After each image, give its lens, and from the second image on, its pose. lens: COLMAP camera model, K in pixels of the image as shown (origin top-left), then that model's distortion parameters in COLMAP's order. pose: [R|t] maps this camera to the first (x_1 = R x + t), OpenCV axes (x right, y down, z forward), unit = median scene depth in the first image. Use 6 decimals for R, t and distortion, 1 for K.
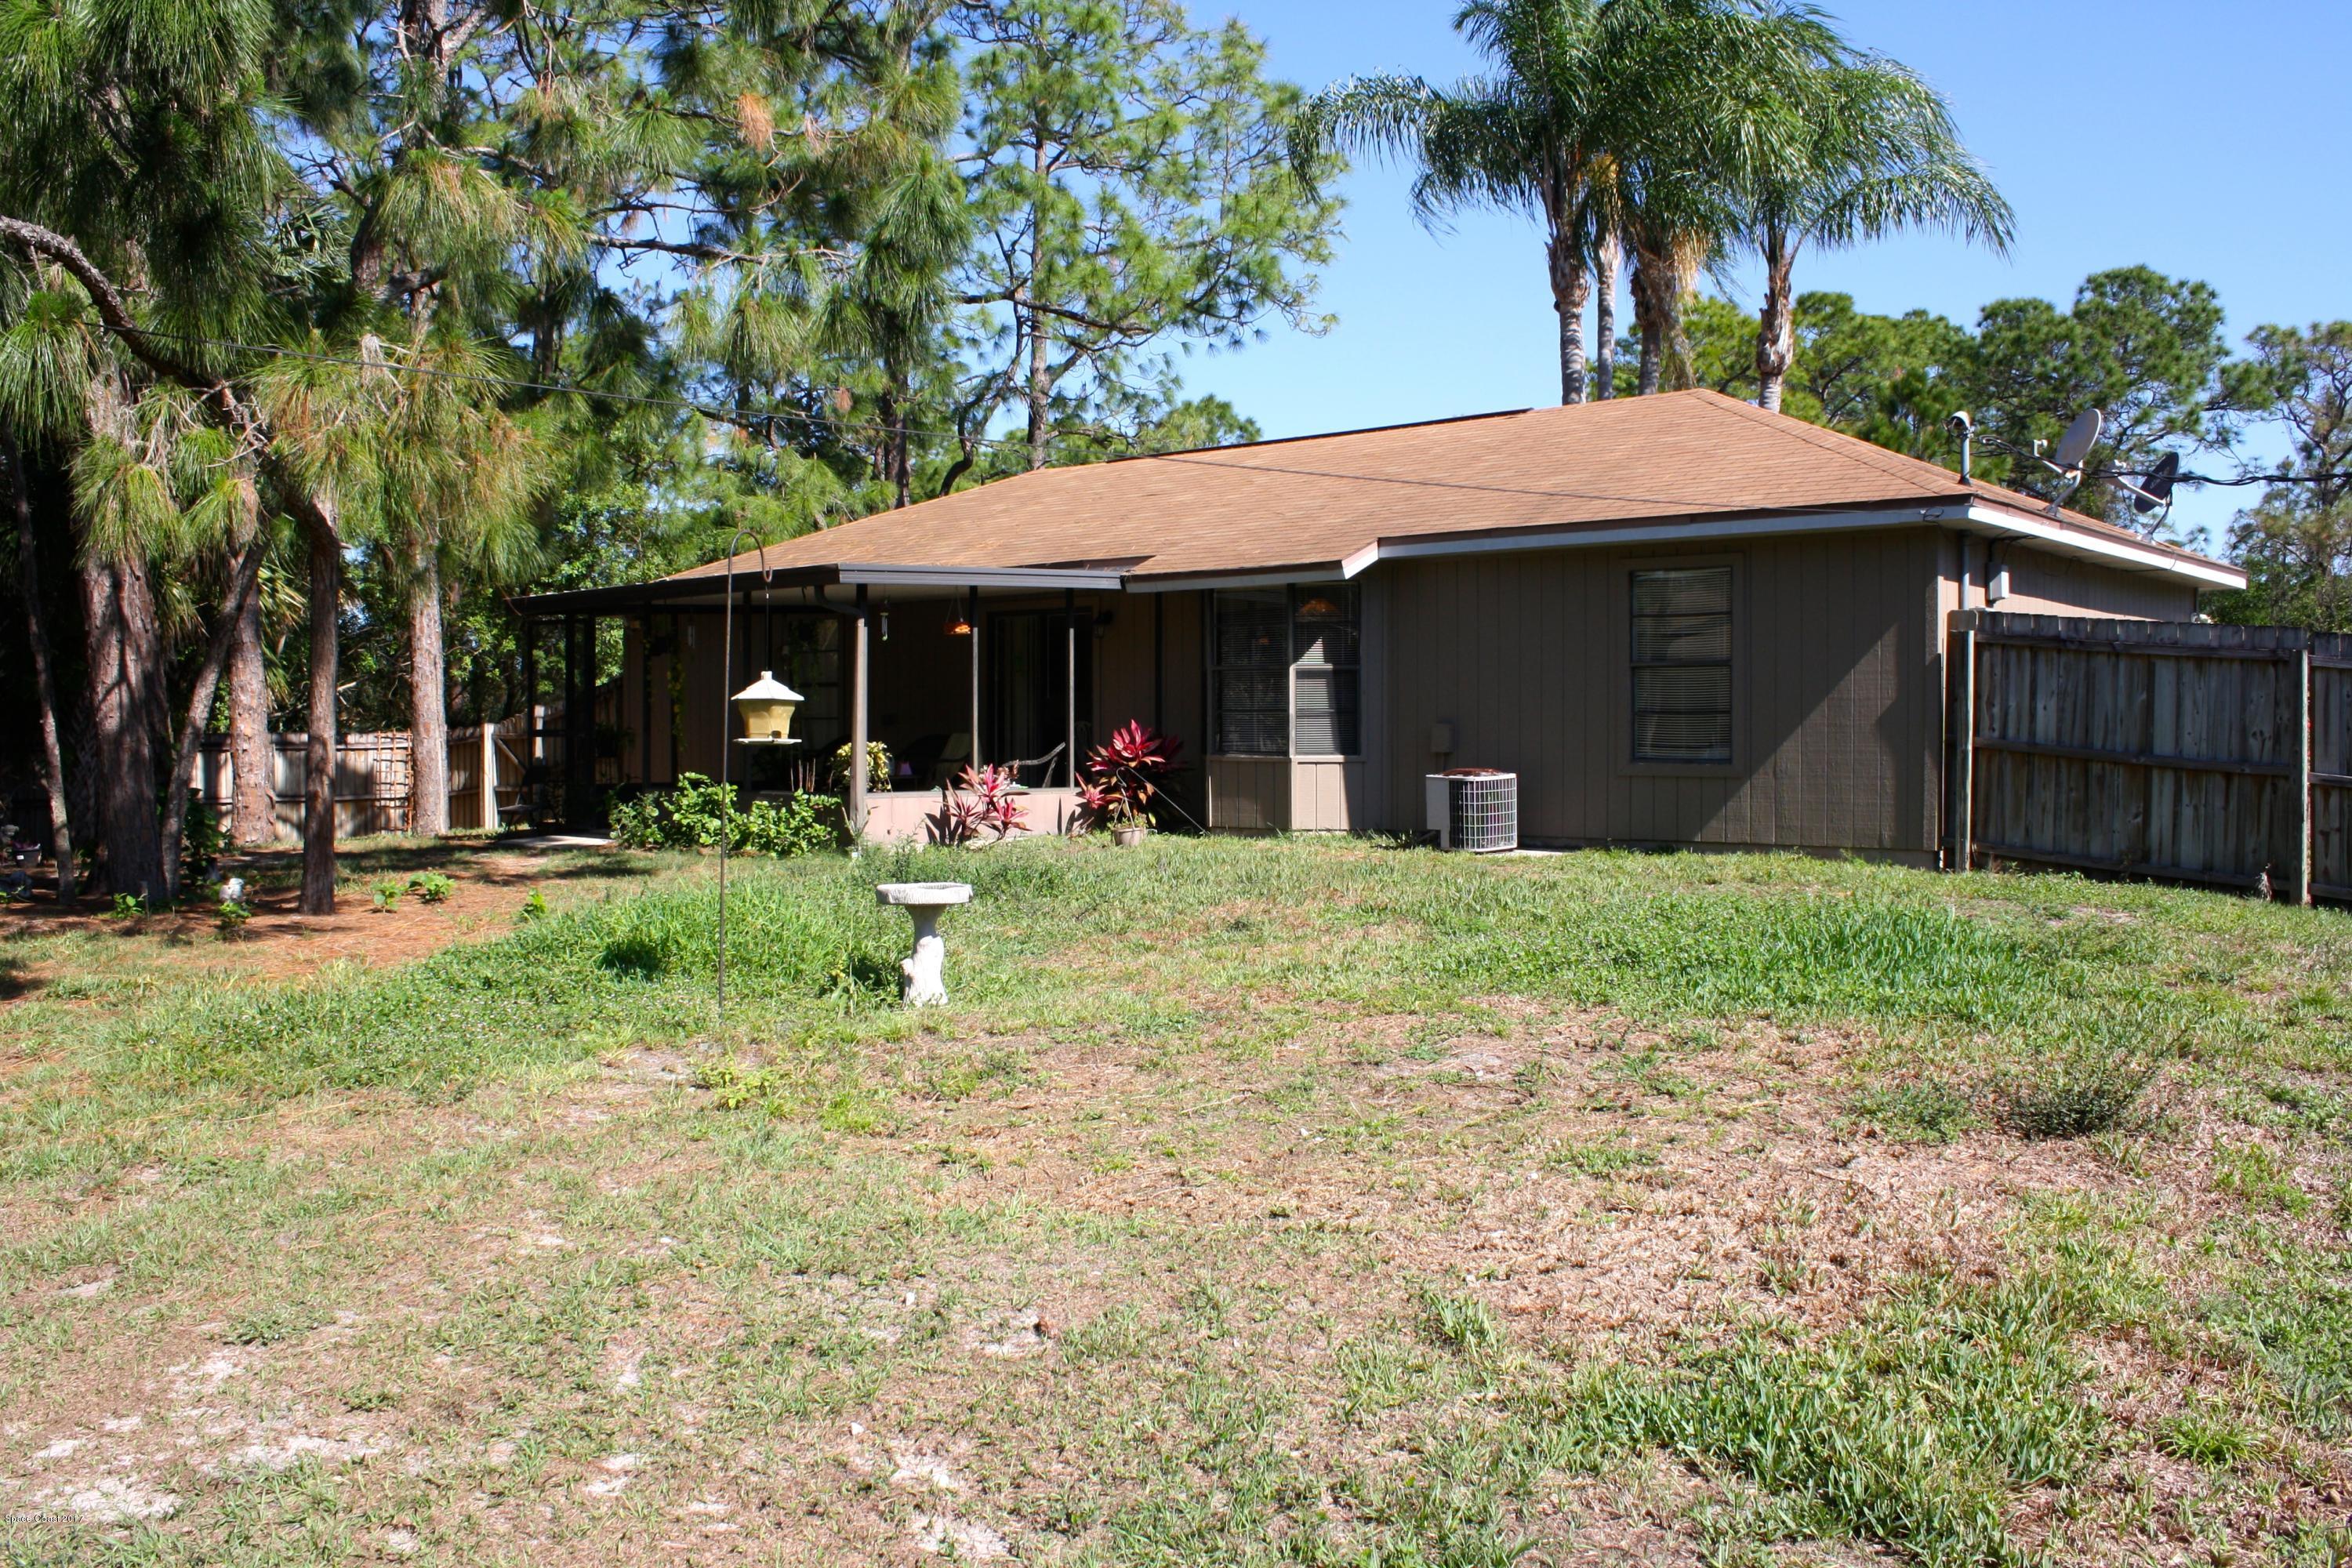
lens RADIAL K [[1973.6, 0, 1175.4], [0, 1973.6, 776.1], [0, 0, 1]] dist [-0.116108, 0.032394]
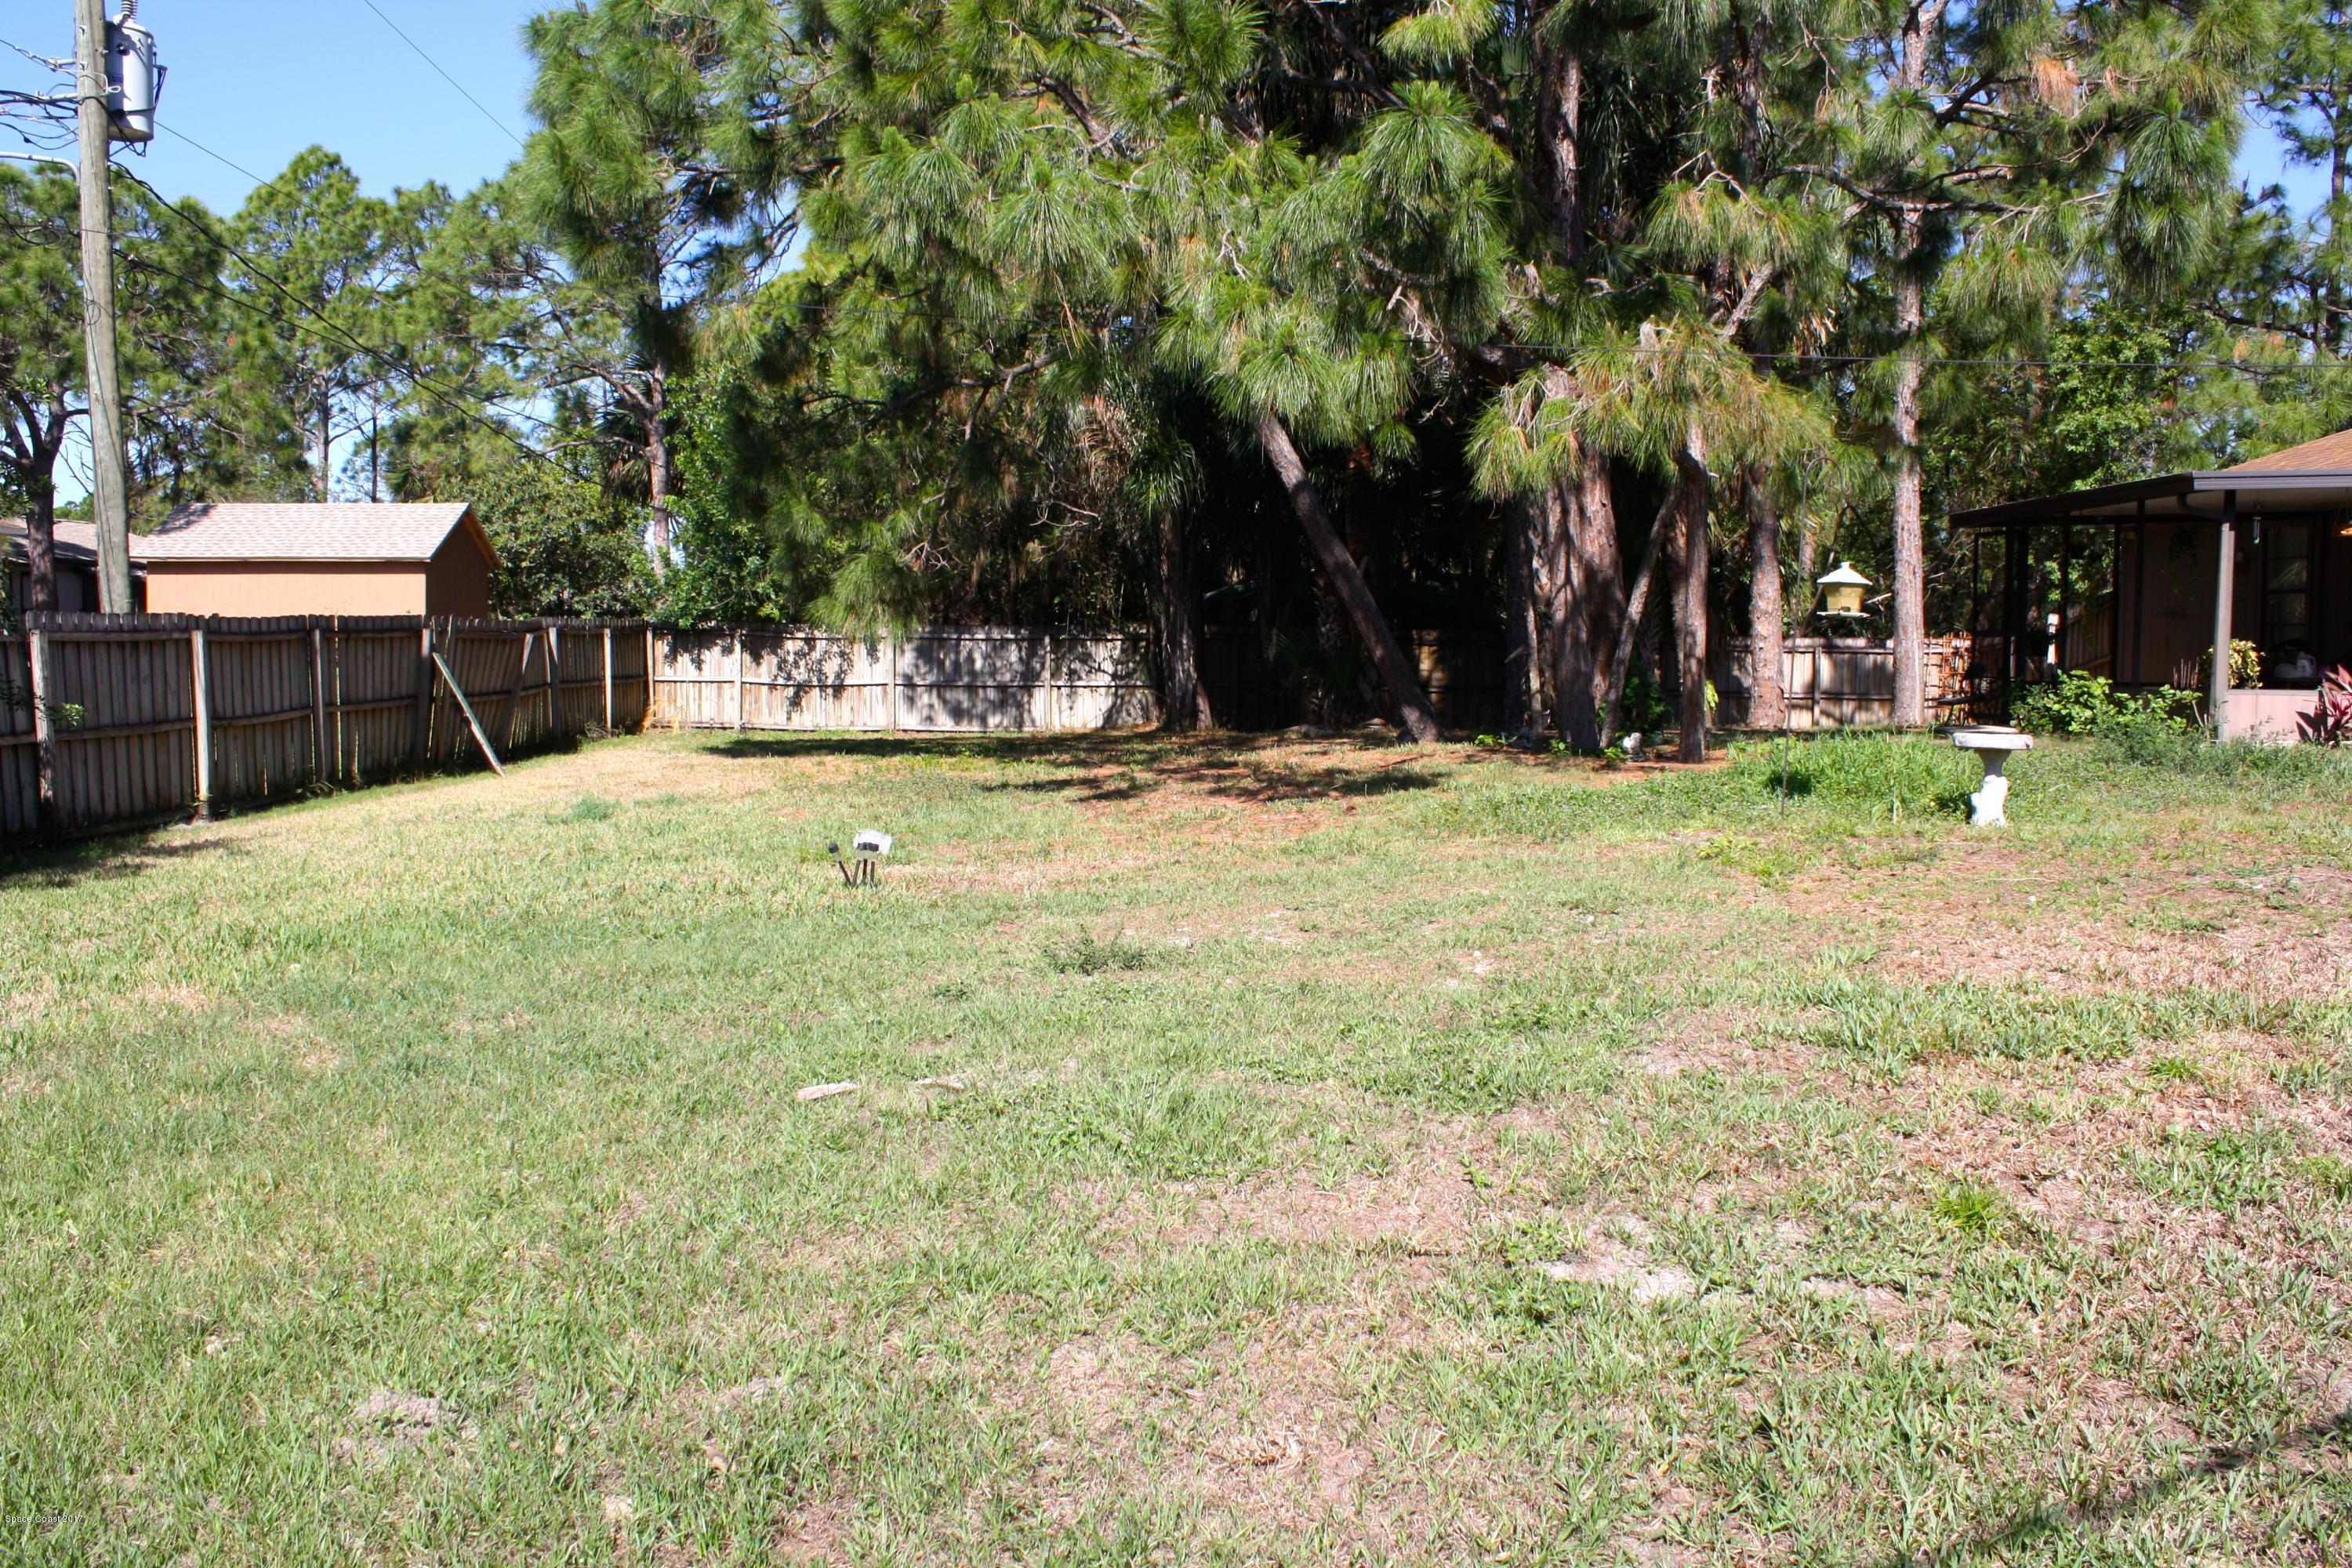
lens RADIAL K [[1973.6, 0, 1177.9], [0, 1973.6, 791.1], [0, 0, 1]] dist [-0.116108, 0.032394]
pose [[0.680931, 0.059278, -0.729945, 0.218784], [-0.023340, 0.997969, 0.059271, 0.016403], [0.731976, -0.023323, 0.680932, -0.111312]]
